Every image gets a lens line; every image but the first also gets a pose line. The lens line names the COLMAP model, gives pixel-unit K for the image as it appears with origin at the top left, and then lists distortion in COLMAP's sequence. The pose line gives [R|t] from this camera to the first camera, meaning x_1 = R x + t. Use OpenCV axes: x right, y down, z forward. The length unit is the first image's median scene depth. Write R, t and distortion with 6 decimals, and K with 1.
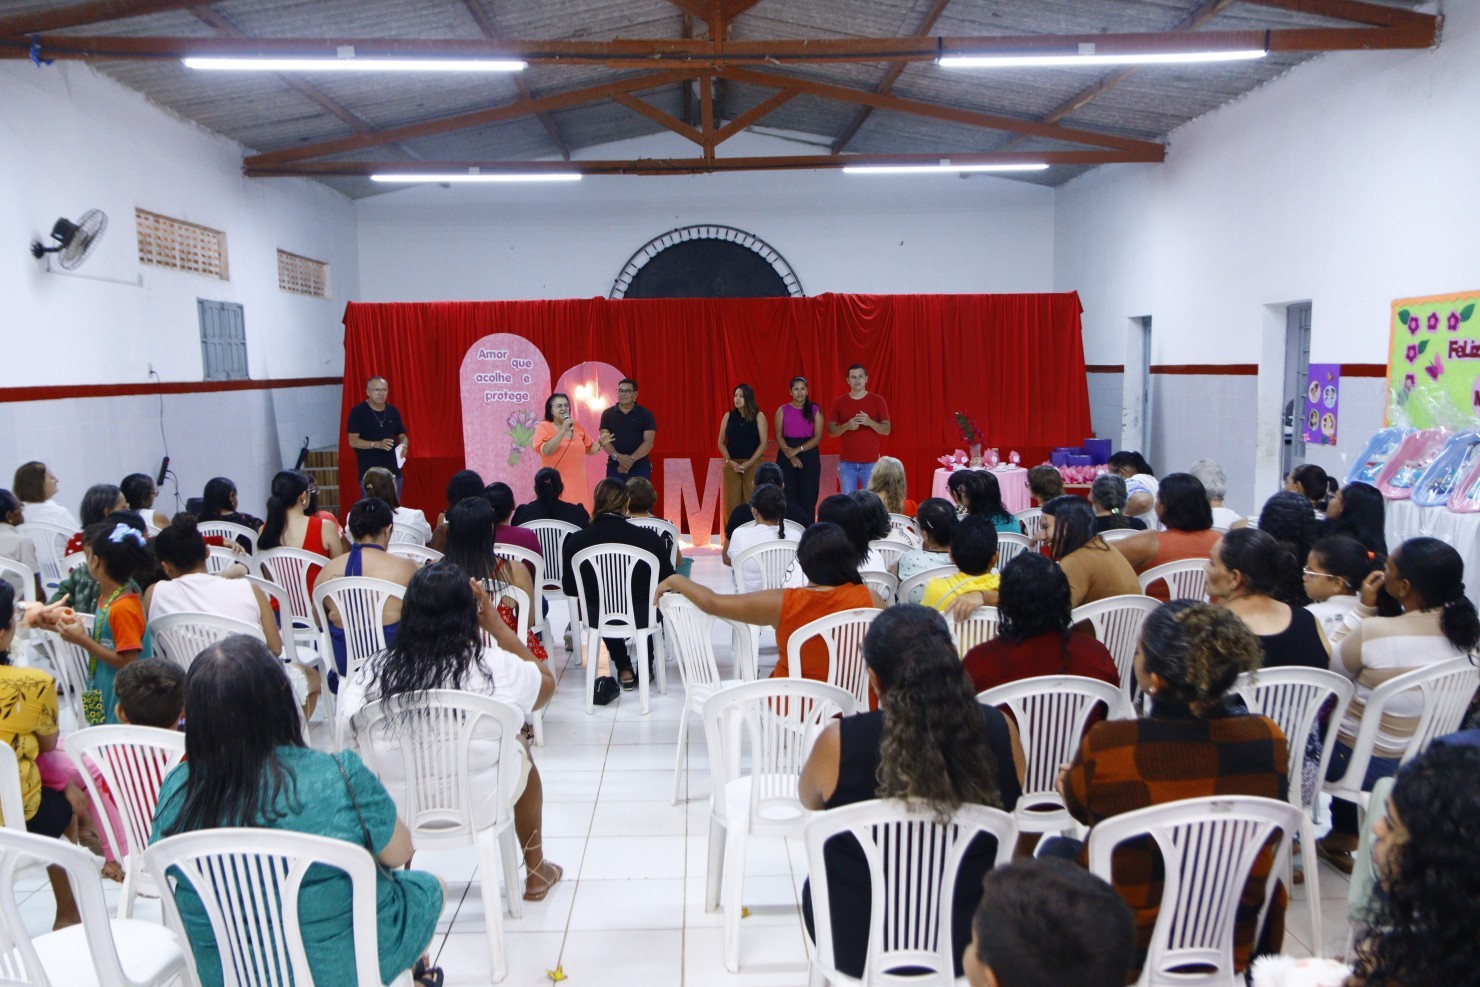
lens RADIAL K [[1139.2, 0, 737.3], [0, 1139.2, 523.4], [0, 0, 1]] dist [-0.023560, 0.016414]
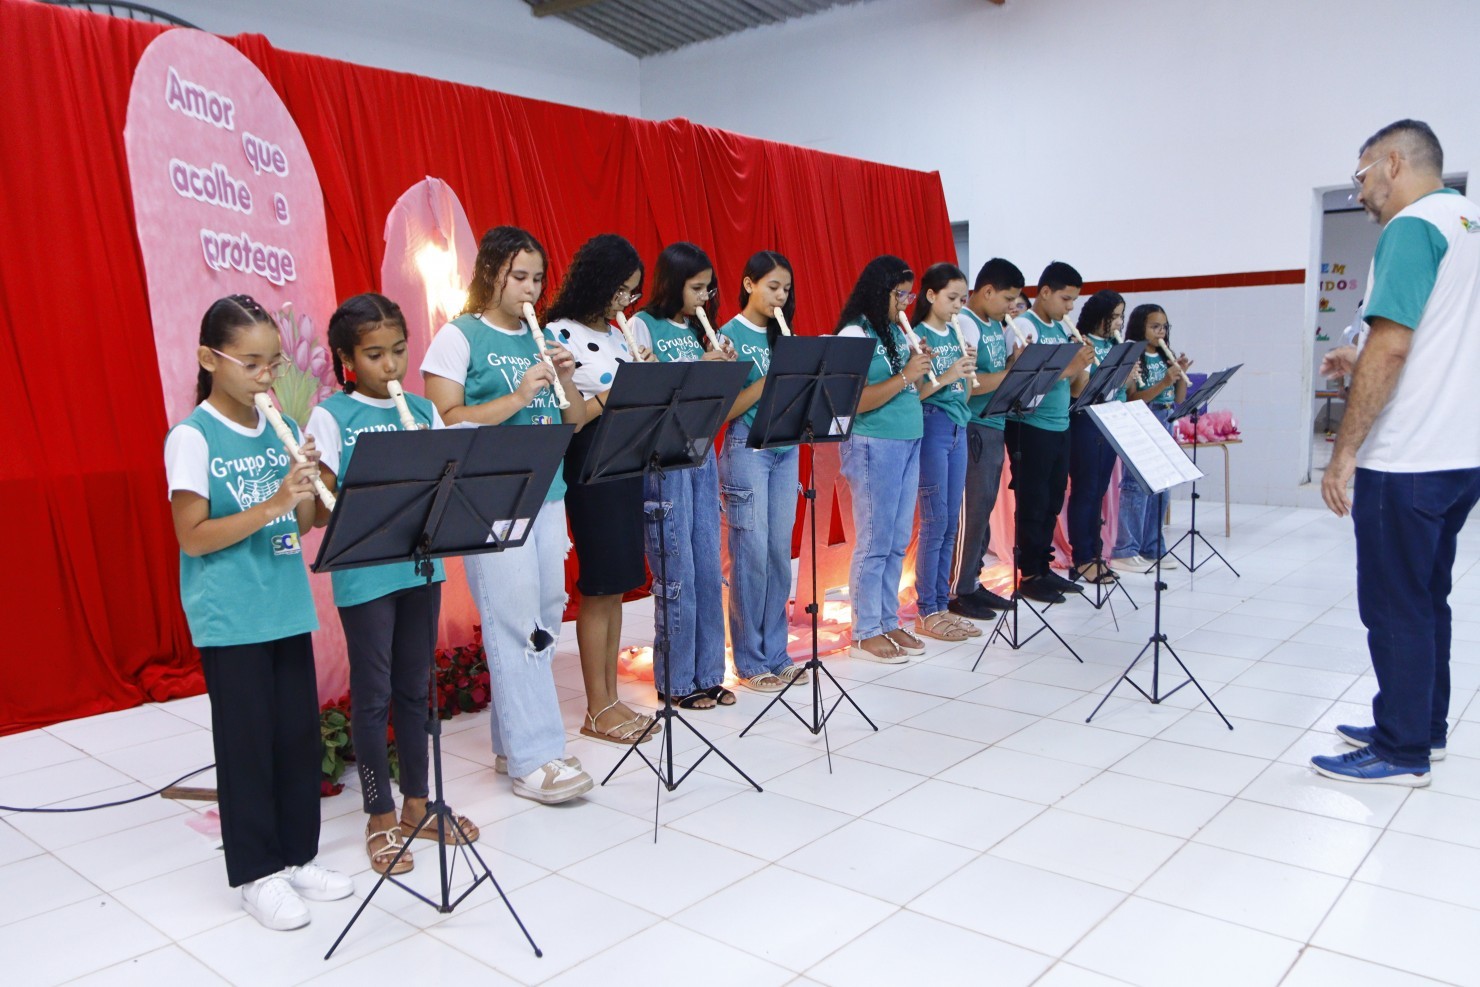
lens RADIAL K [[1147.5, 0, 739.8], [0, 1147.5, 518.1], [0, 0, 1]] dist [-0.015781, -0.001704]
pose [[0.676084, -0.101103, 0.729855, -0.307729], [0.111907, 0.993140, 0.033912, -0.037308], [-0.728277, 0.058749, 0.682760, 0.647607]]
